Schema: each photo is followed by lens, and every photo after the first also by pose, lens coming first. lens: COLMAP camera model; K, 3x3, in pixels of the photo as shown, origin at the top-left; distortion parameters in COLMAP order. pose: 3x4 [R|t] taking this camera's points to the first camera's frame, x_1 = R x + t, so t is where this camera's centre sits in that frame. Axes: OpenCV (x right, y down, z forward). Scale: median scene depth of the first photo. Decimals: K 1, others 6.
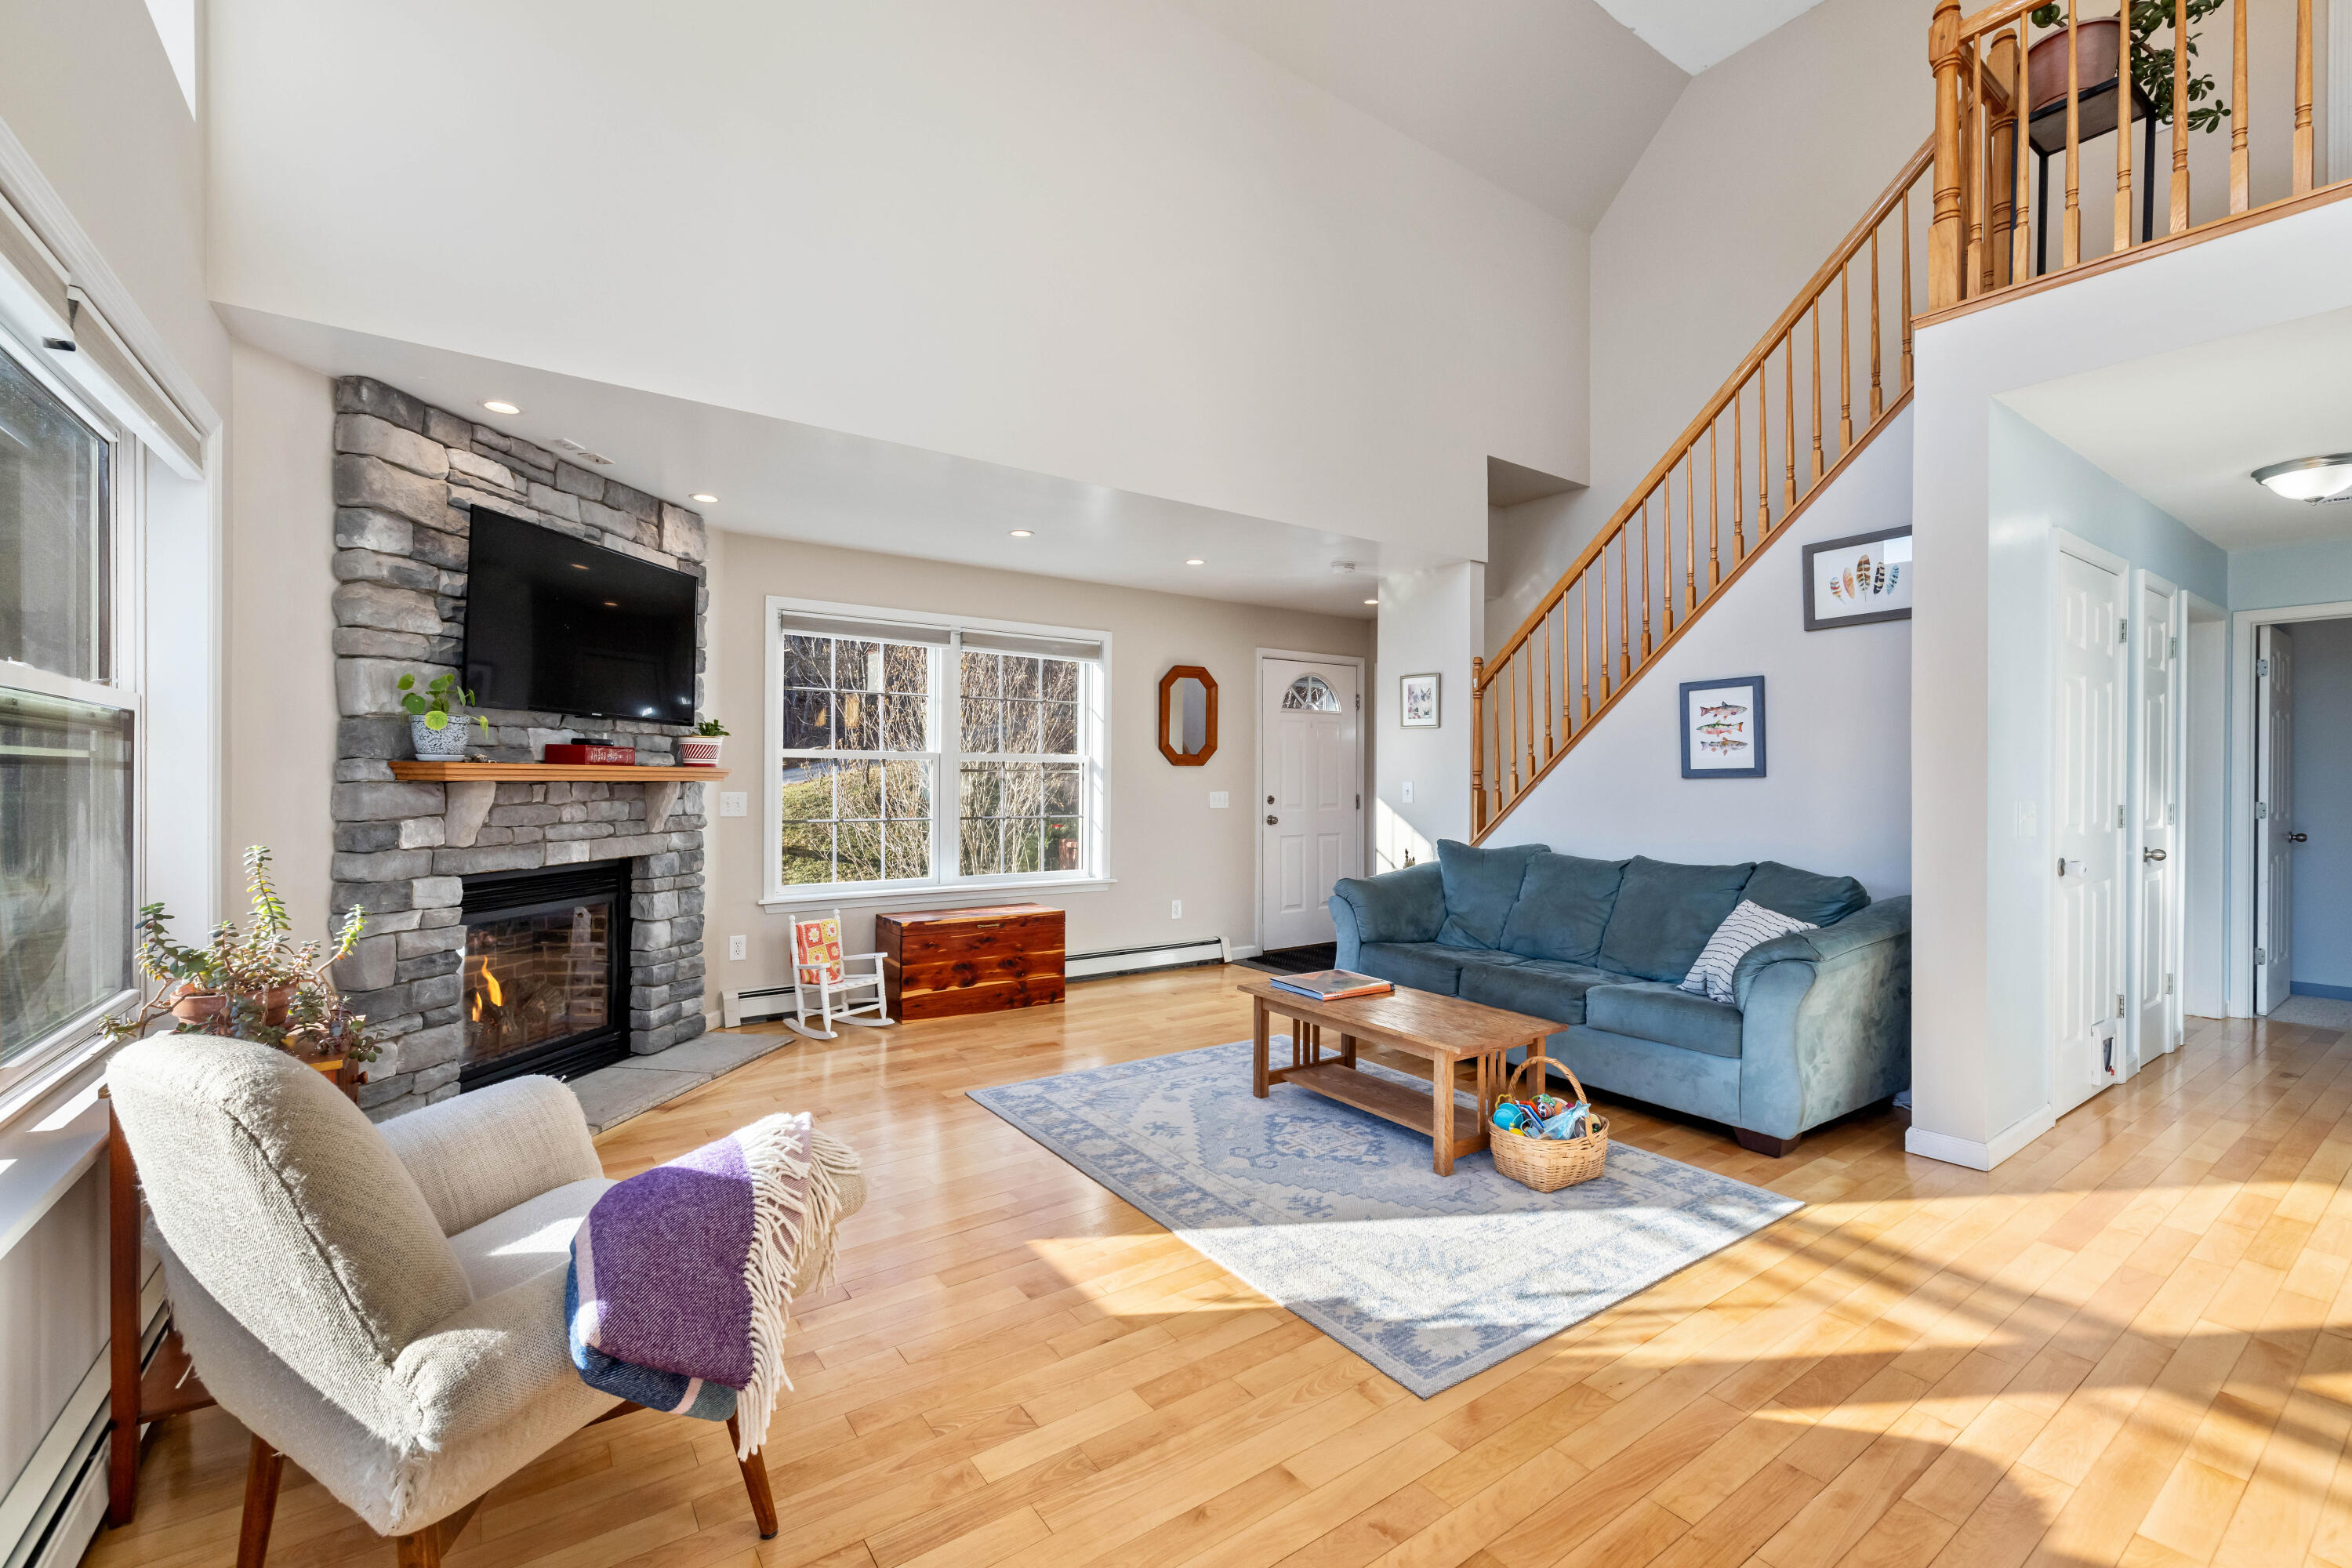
lens RADIAL K [[988.9, 0, 1169.9], [0, 988.9, 785.2], [0, 0, 1]] dist [-0.001091, 0.000491]
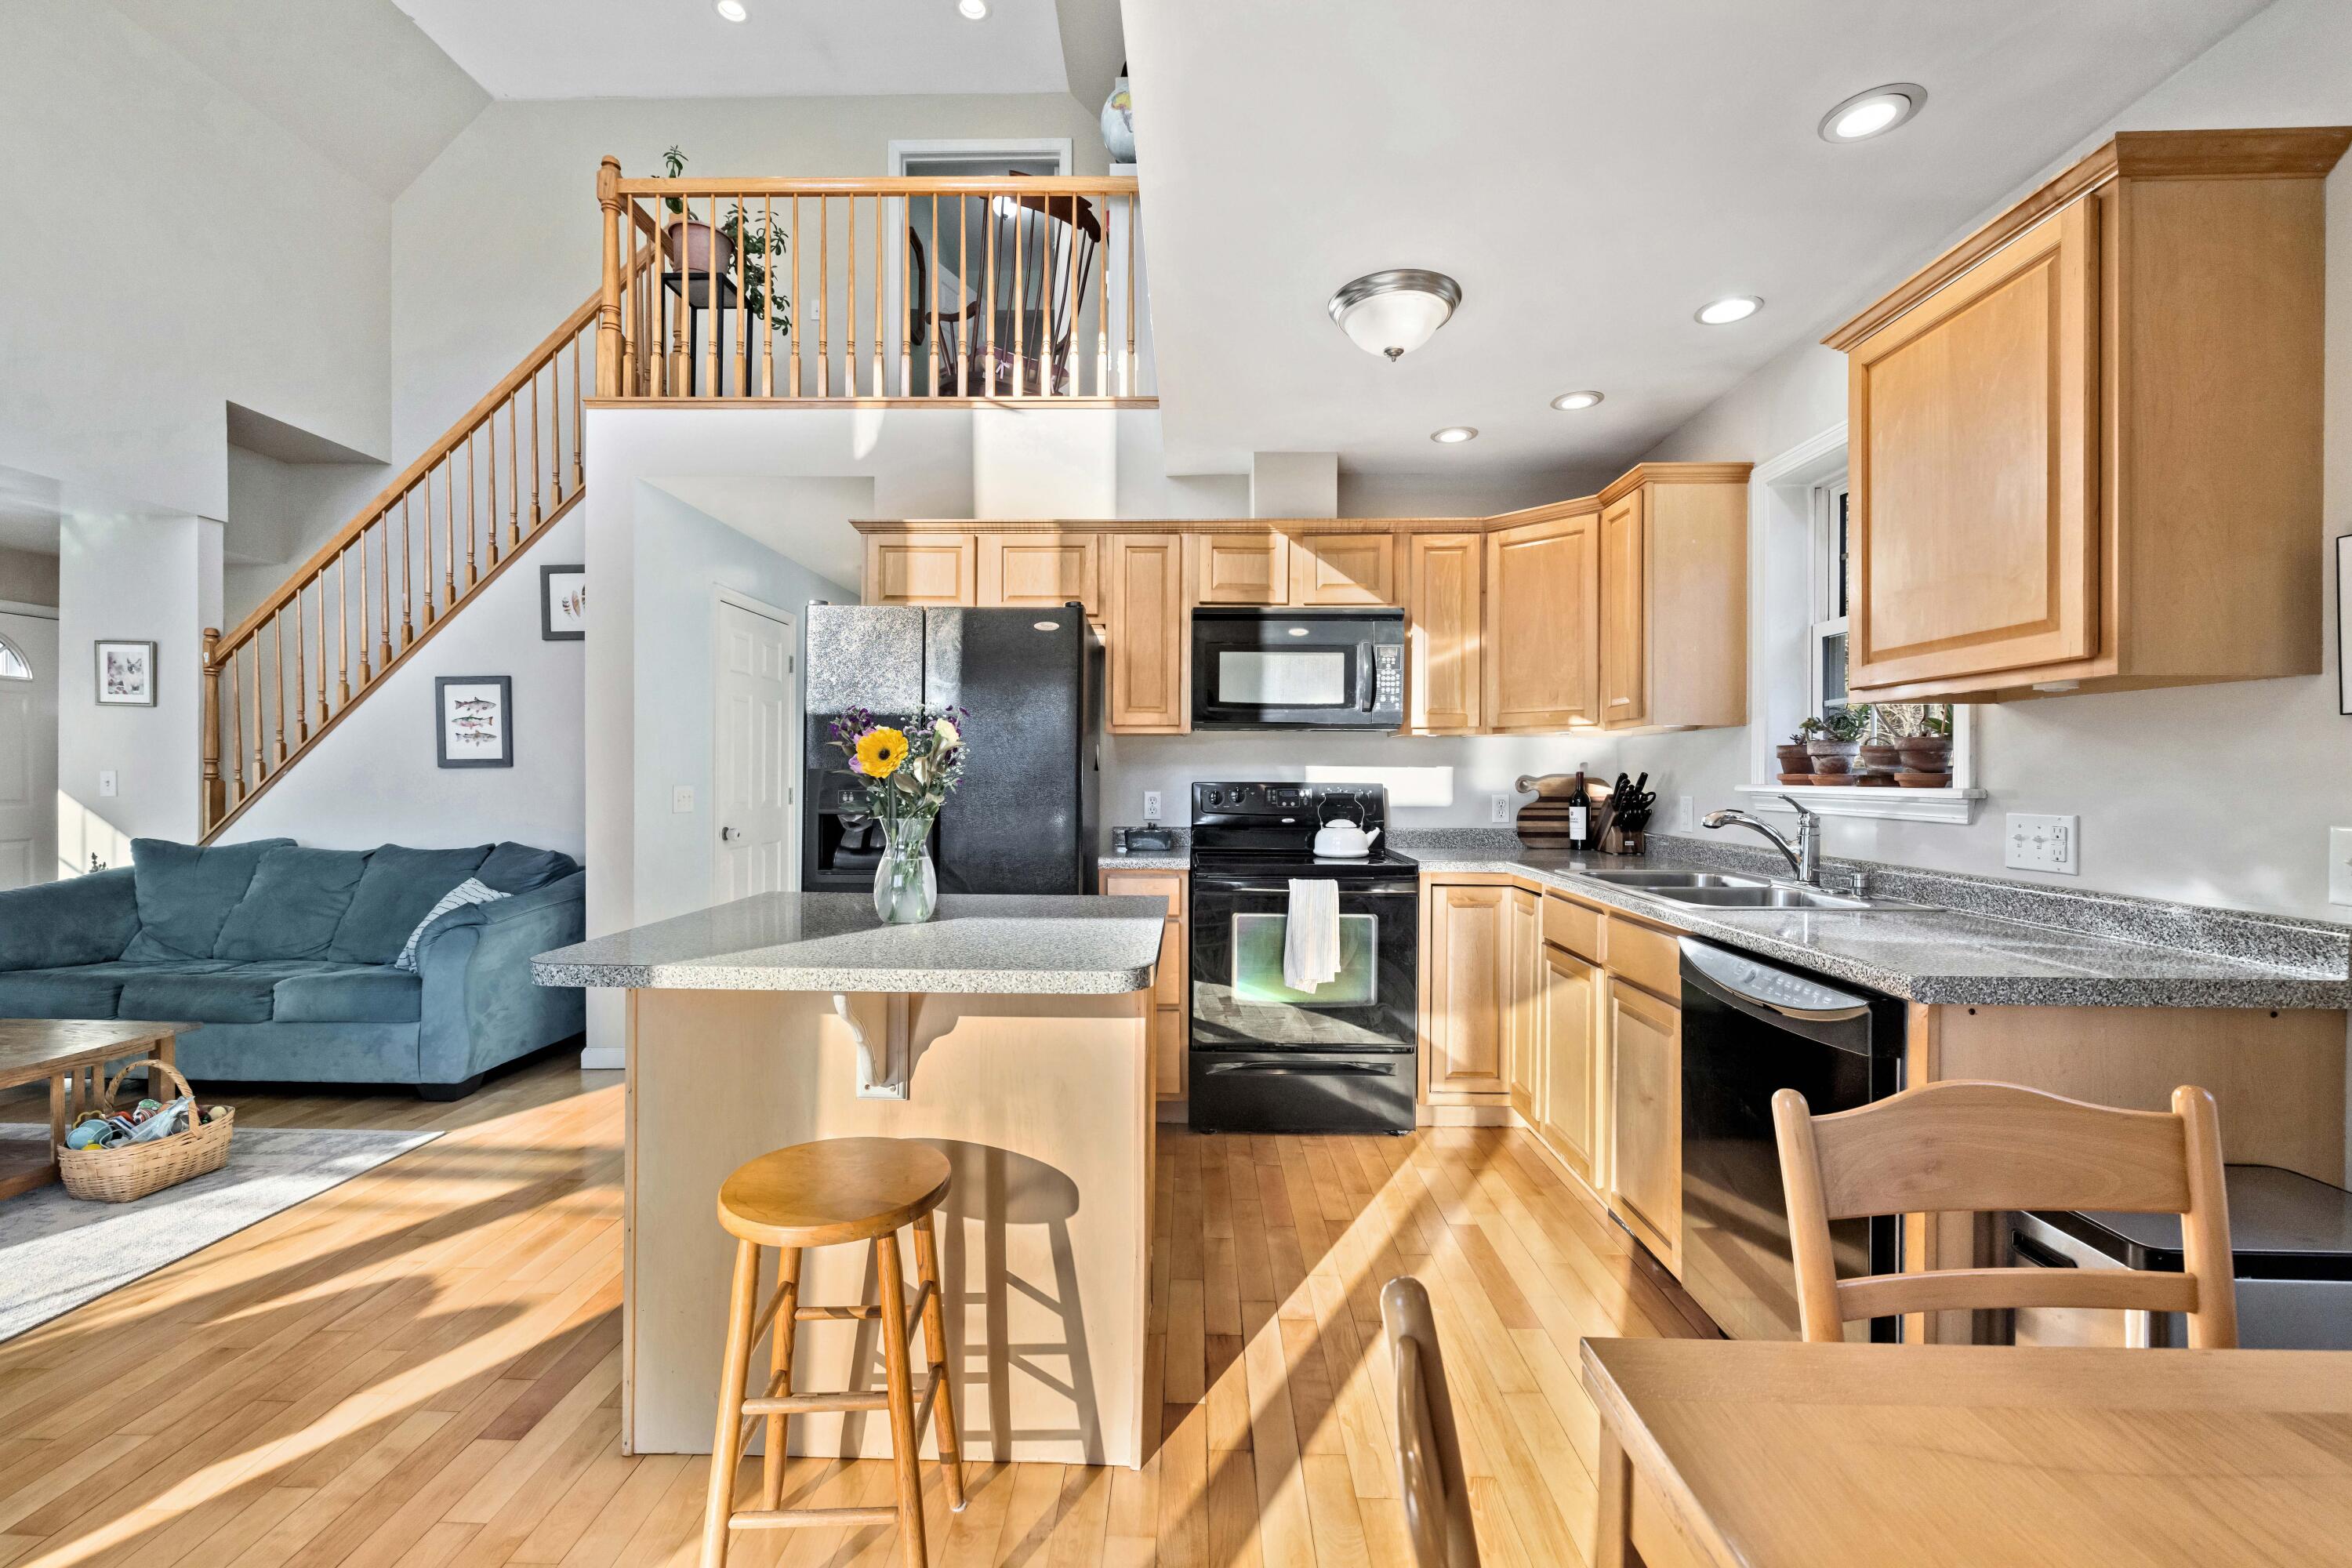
lens RADIAL K [[988.9, 0, 1172.9], [0, 988.9, 775.2], [0, 0, 1]] dist [-0.001091, 0.000491]
pose [[0.595526, -0.001957, 0.803334, 0.156009], [0.001601, 0.999998, 0.001249, 0.000965], [-0.803335, 0.000542, 0.595528, -0.273980]]
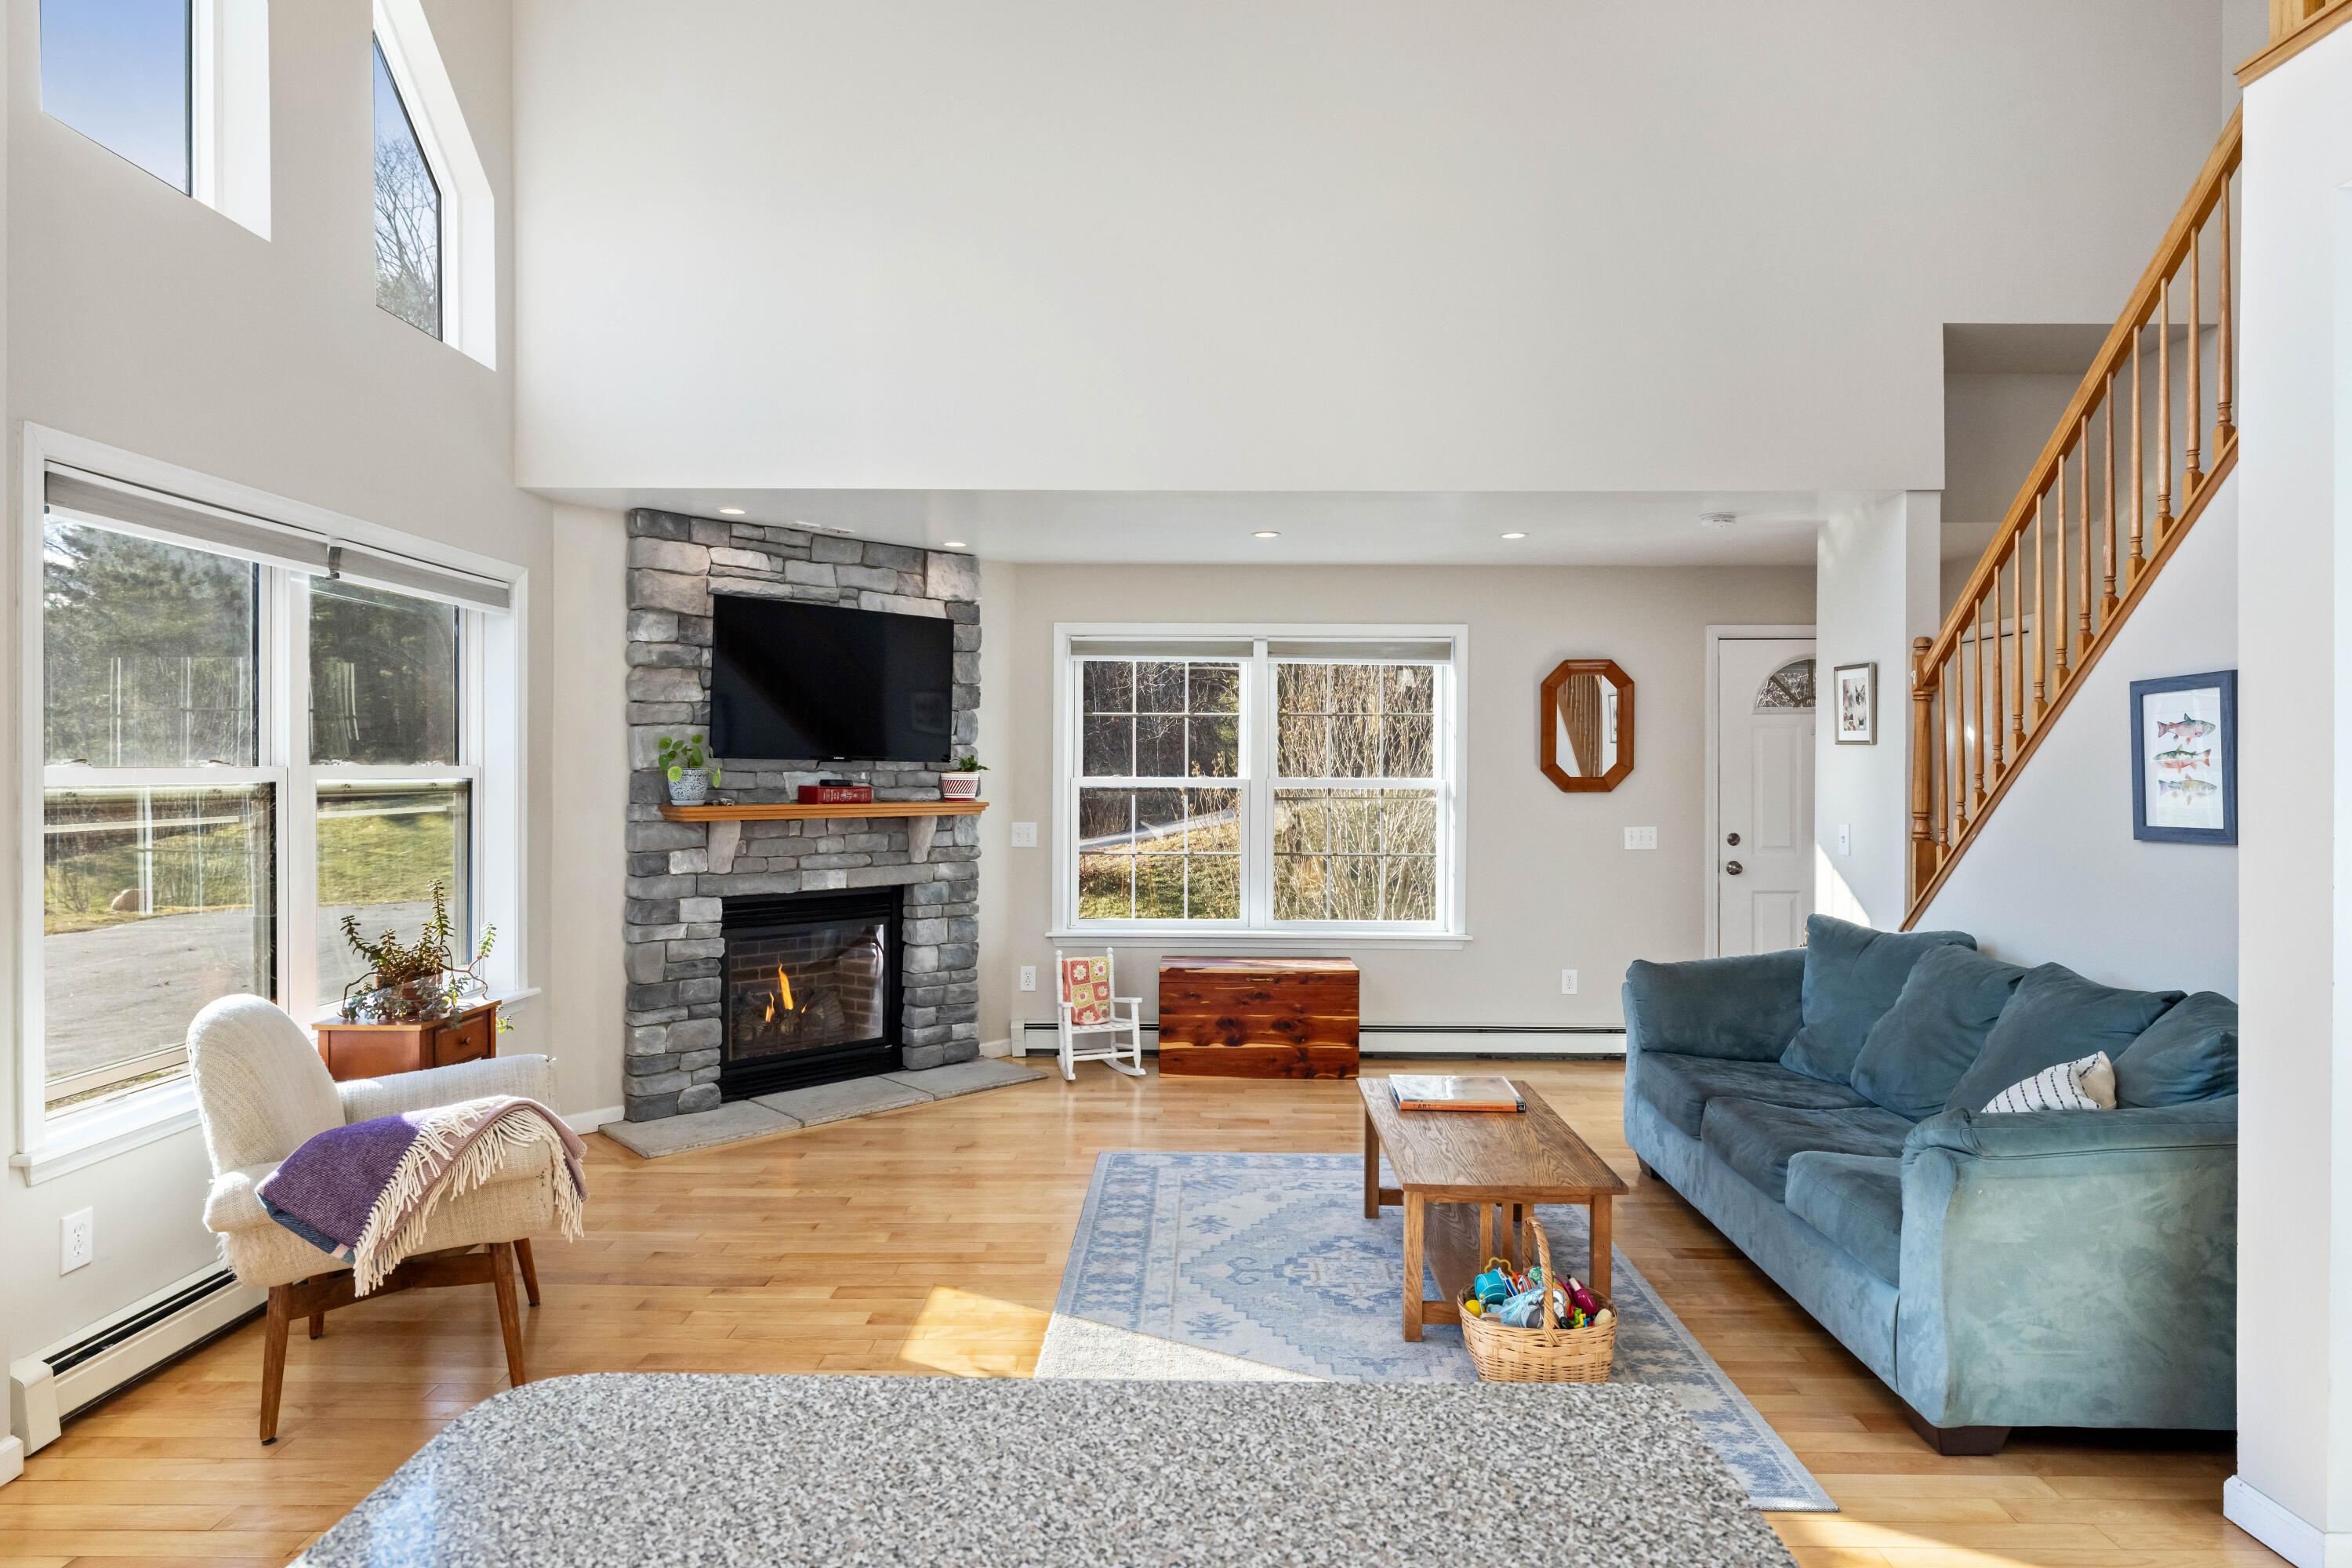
lens RADIAL K [[1311.4, 0, 1181.0], [0, 1311.4, 778.9], [0, 0, 1]] dist [-0.002897, 0.000471]
pose [[0.810460, 0.003174, -0.585786, 0.569847], [-0.003372, 0.999994, 0.000752, -0.047397], [0.585785, 0.001366, 0.810465, 0.020288]]
